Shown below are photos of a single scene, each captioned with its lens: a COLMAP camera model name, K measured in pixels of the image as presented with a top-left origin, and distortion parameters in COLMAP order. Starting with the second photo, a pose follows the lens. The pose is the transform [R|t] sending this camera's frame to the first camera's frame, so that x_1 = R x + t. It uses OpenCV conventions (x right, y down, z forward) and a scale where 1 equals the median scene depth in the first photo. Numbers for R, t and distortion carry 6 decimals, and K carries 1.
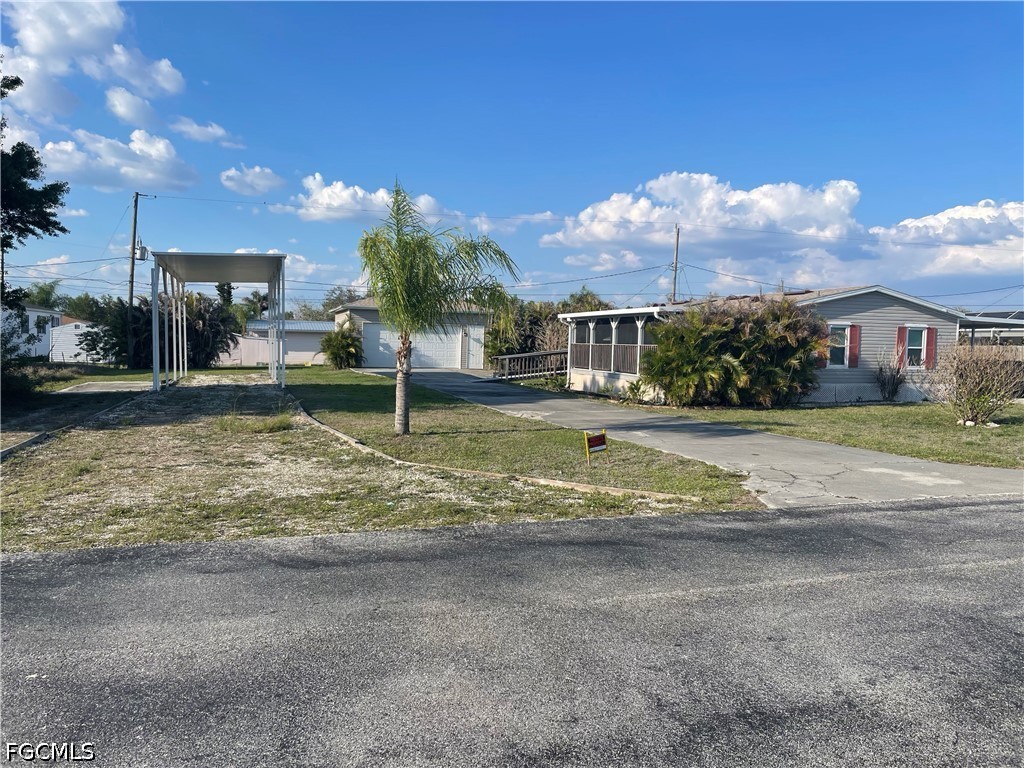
lens RADIAL K [[746.8, 0, 513.1], [0, 746.8, 385.5], [0, 0, 1]] dist [-0.006945, -0.001016]
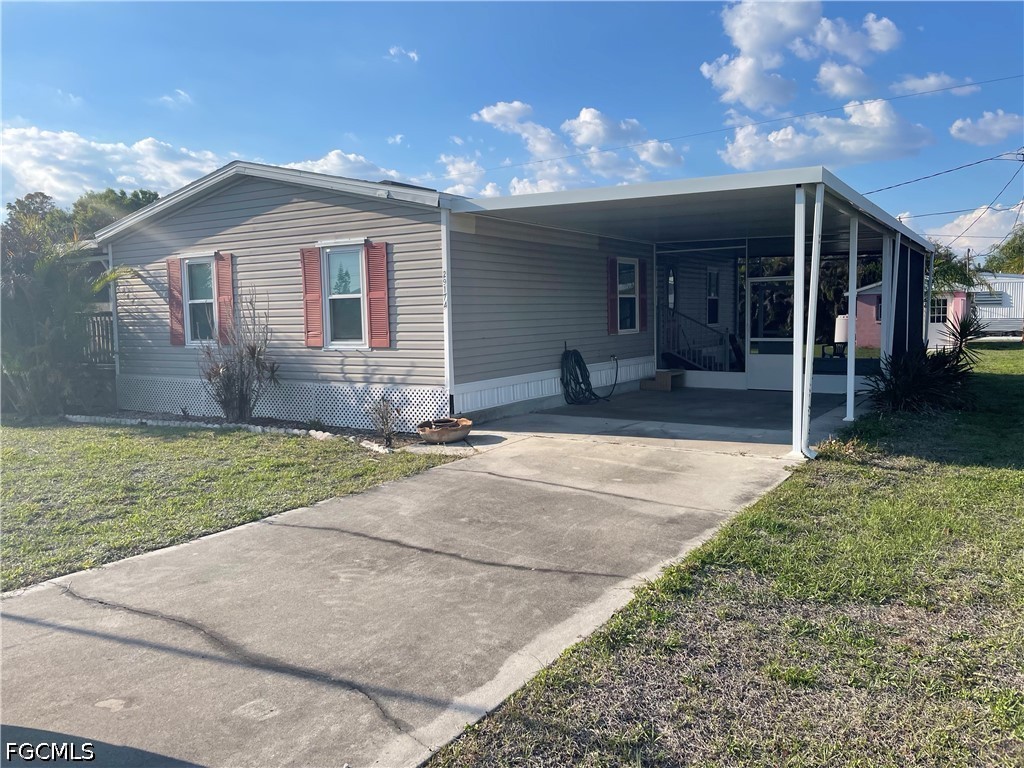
lens RADIAL K [[779.3, 0, 522.6], [0, 779.3, 382.0], [0, 0, 1]] dist [0.076488, -0.099770]
pose [[0.651924, 0.026889, -0.757807, 0.936495], [-0.011390, 0.999606, 0.025670, -0.015437], [0.758198, -0.008103, 0.651974, 0.794706]]
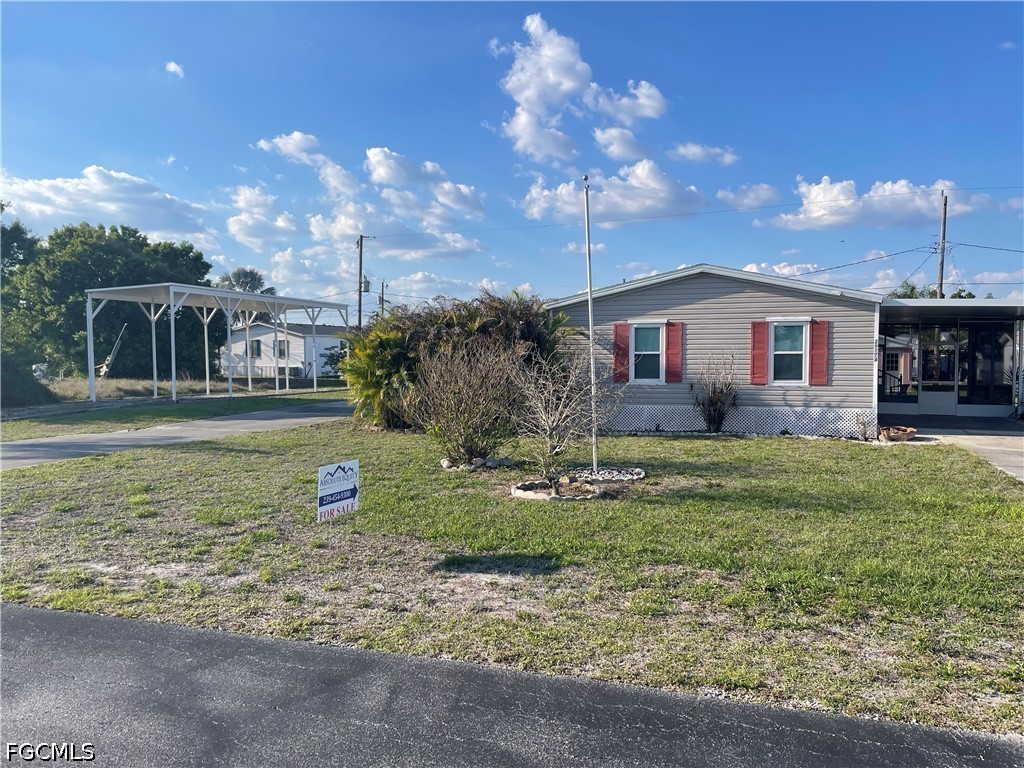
lens RADIAL K [[779.3, 0, 501.0], [0, 779.3, 385.6], [0, 0, 1]] dist [0.076488, -0.099770]
pose [[0.807979, 0.001241, -0.589210, 0.746177], [-0.017309, 0.999616, -0.021631, -0.001909], [0.588957, 0.027676, 0.807690, 0.289740]]
